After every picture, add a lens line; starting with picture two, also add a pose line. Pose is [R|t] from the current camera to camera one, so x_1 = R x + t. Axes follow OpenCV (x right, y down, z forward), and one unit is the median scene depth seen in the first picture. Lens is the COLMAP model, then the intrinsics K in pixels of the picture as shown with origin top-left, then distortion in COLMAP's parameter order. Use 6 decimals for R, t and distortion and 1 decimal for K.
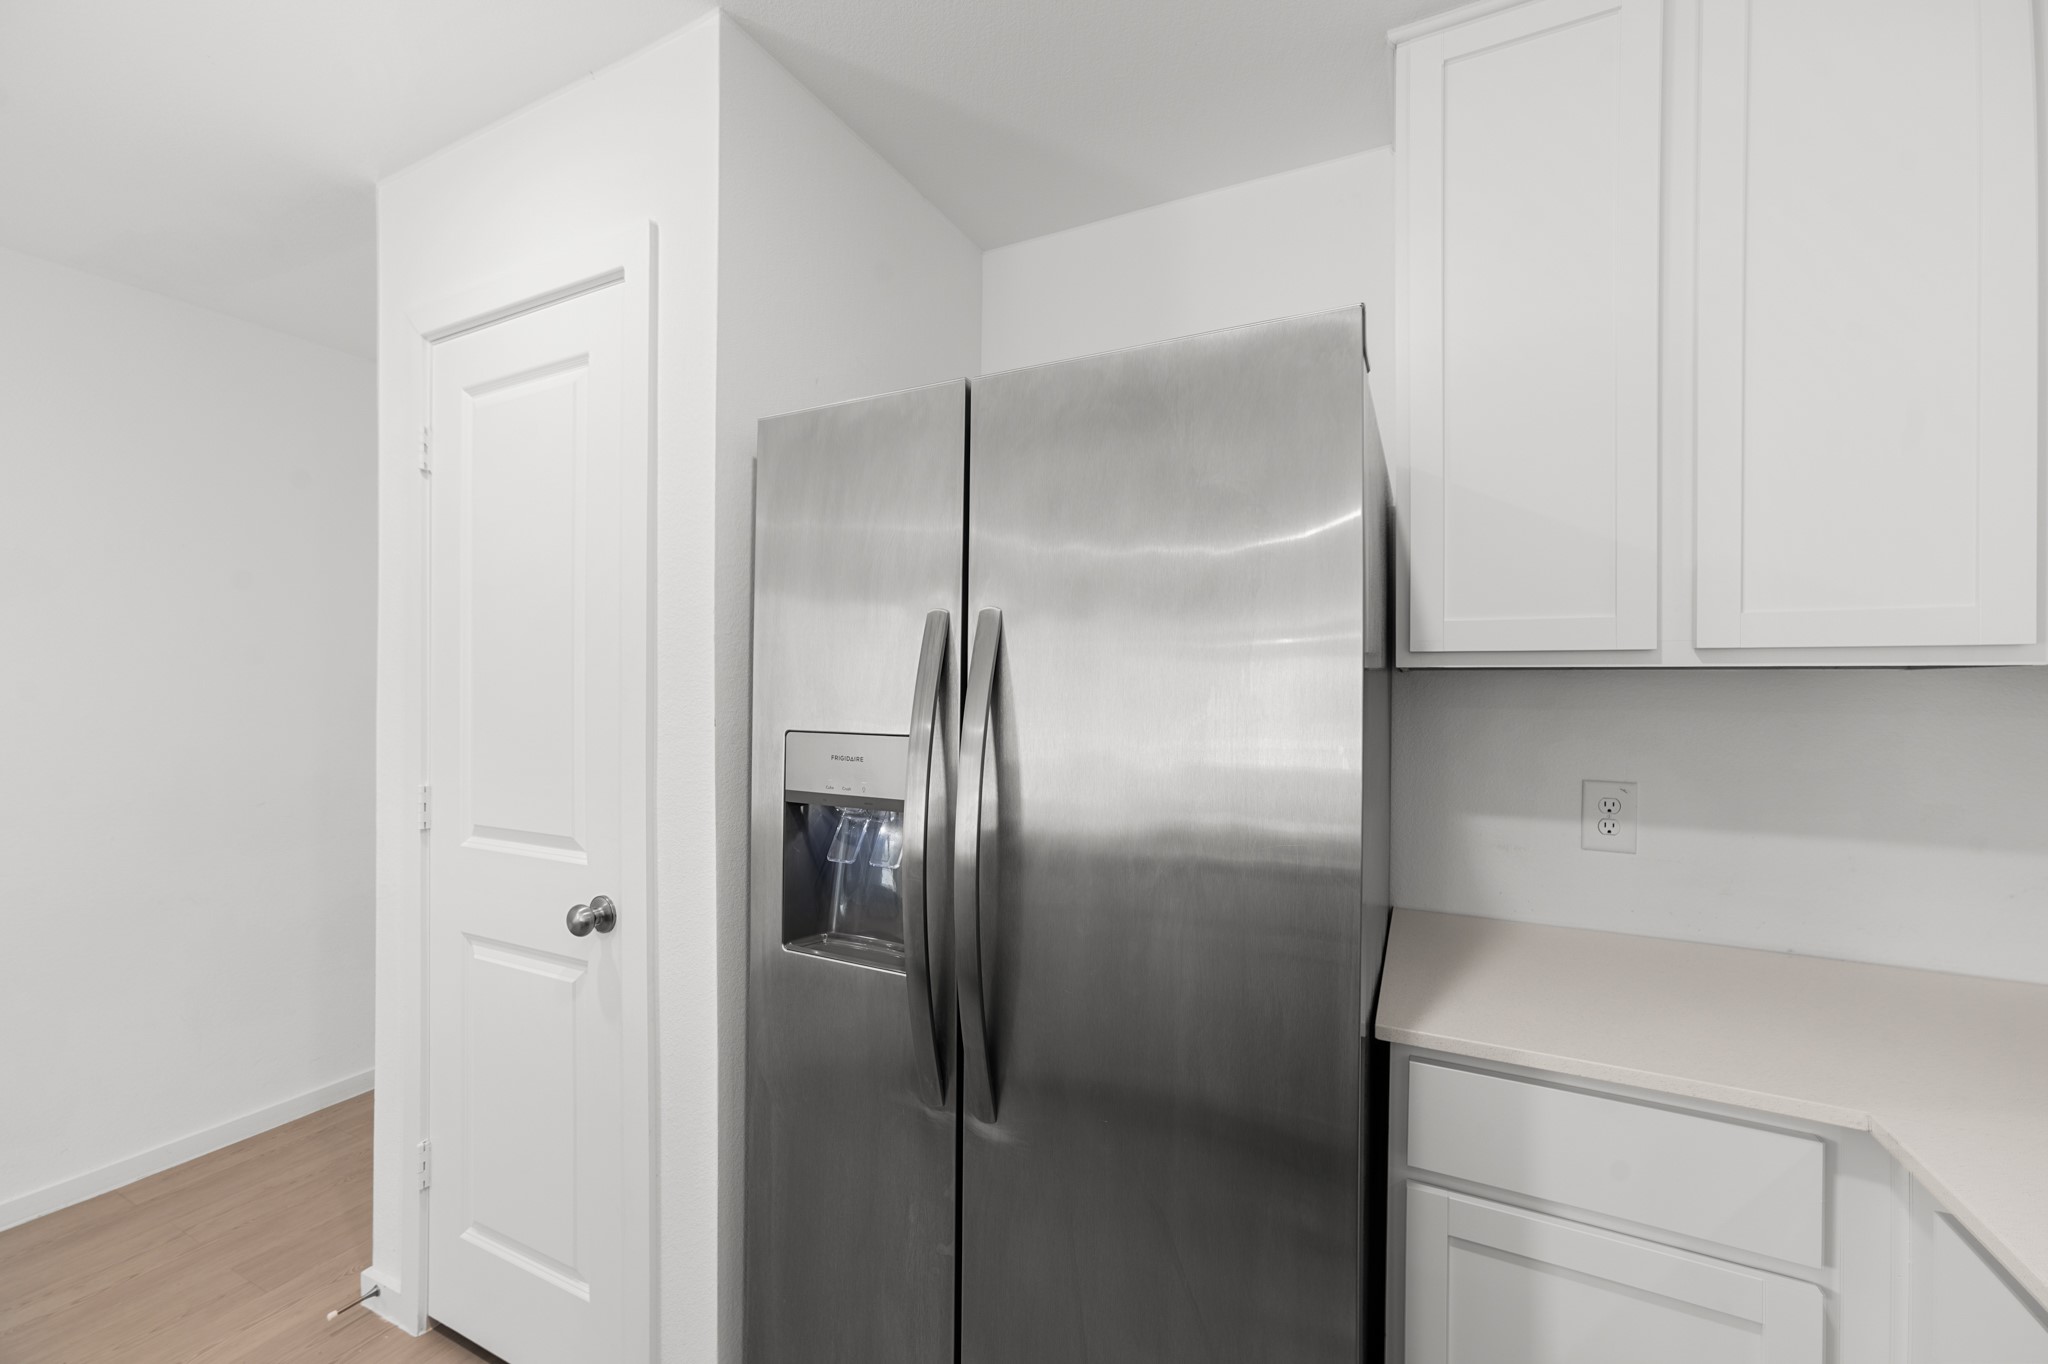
lens RADIAL K [[815.0, 0, 1030.8], [0, 815.0, 677.6], [0, 0, 1]] dist [-0.028742, 0.019703]
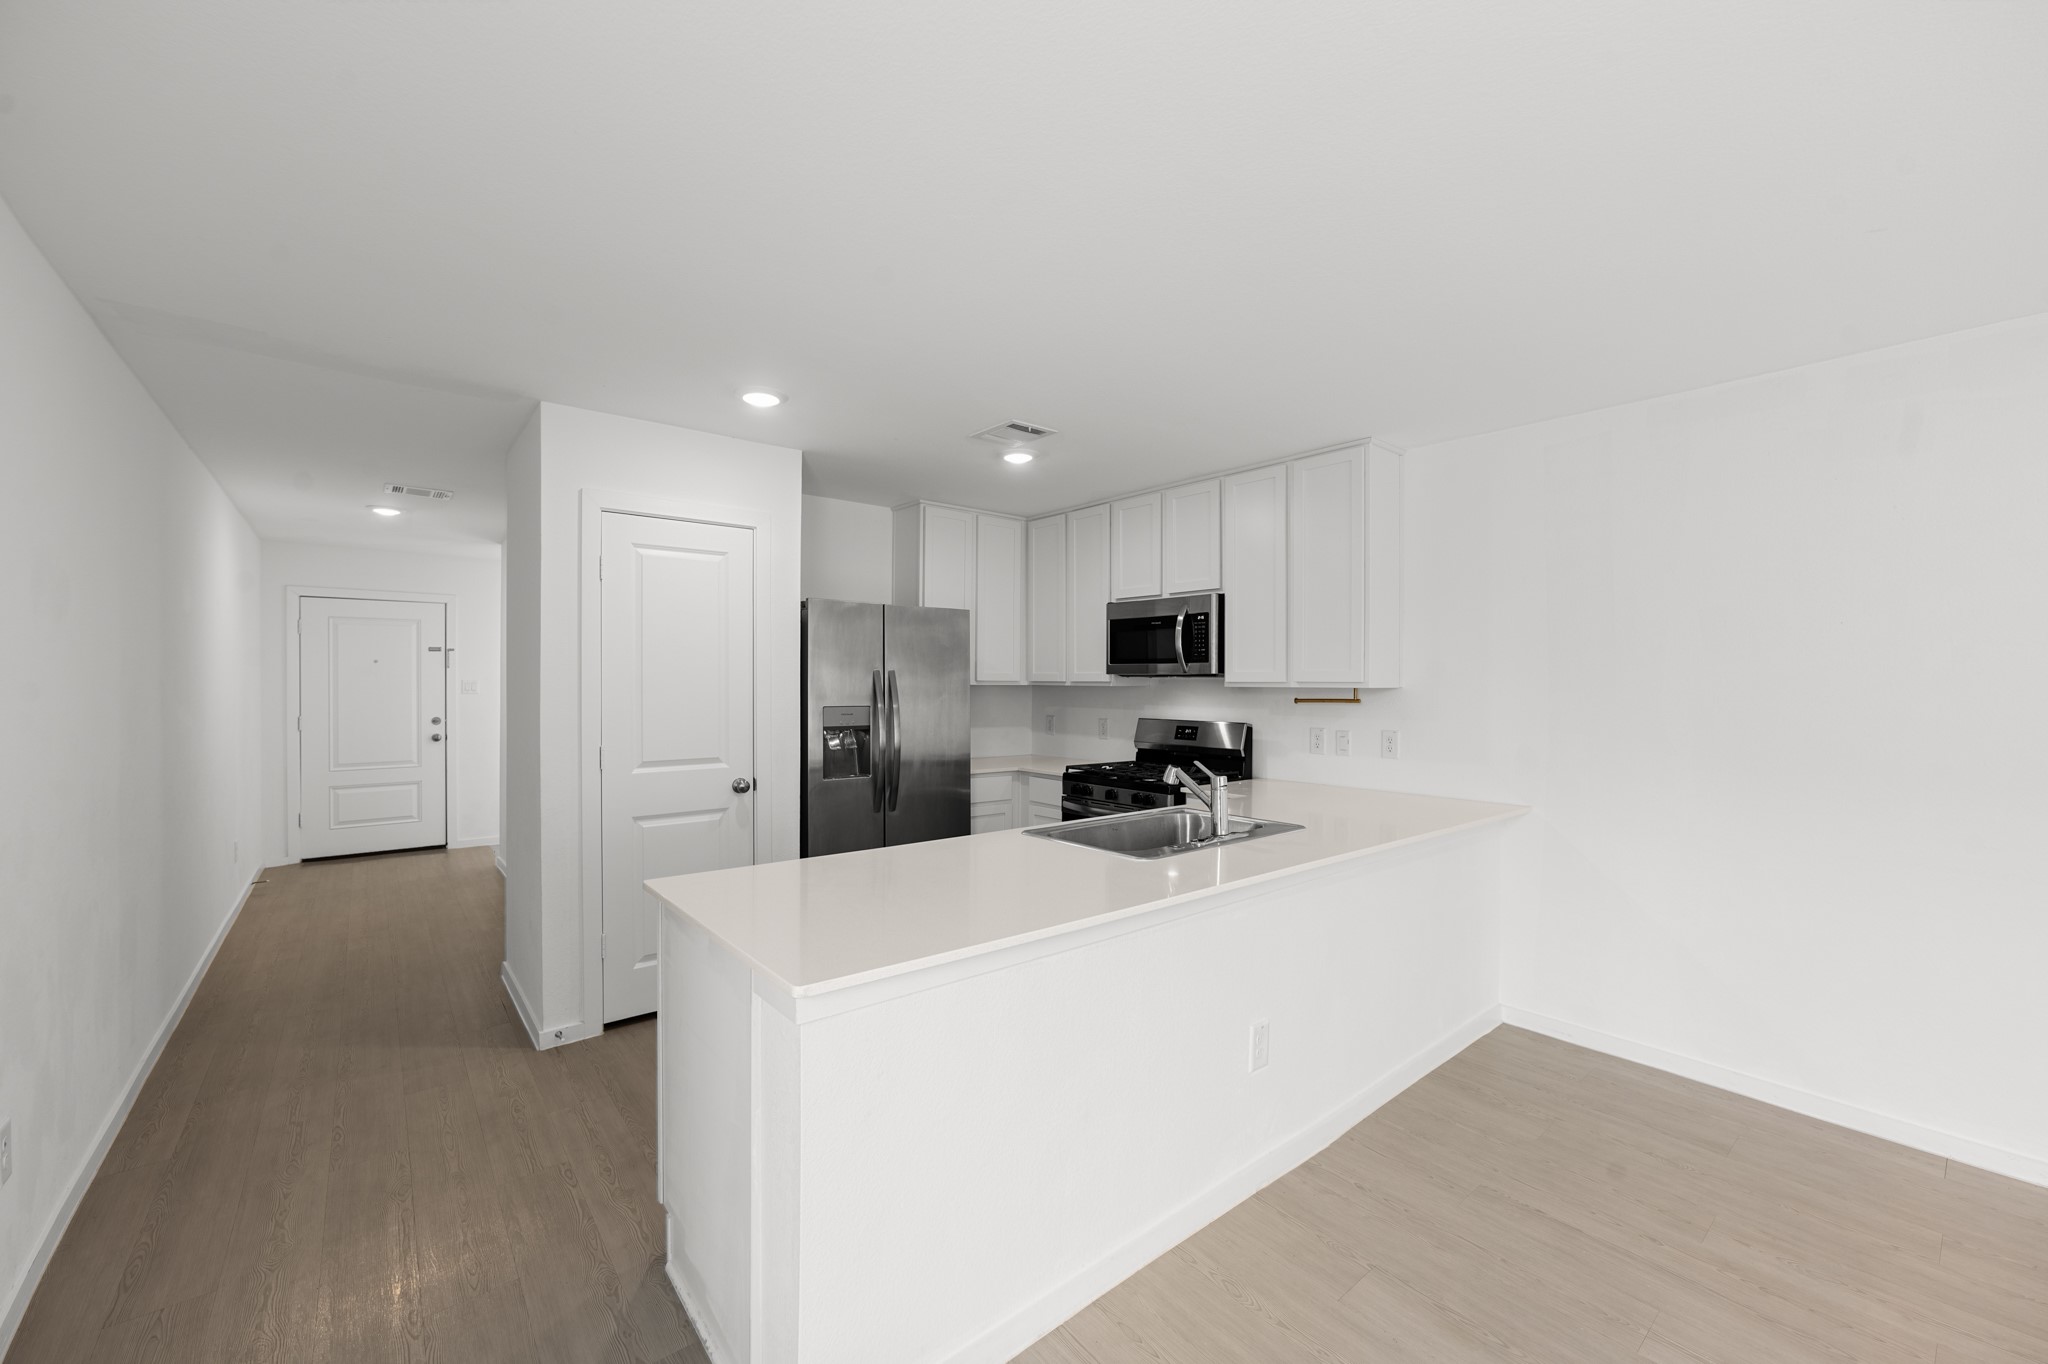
lens RADIAL K [[815.0, 0, 1030.8], [0, 815.0, 677.6], [0, 0, 1]] dist [-0.028742, 0.019703]
pose [[0.404780, 0.004660, 0.914402, -2.534704], [-0.005662, 0.999981, -0.002590, -0.033956], [-0.914397, -0.004129, 0.404798, -0.833775]]
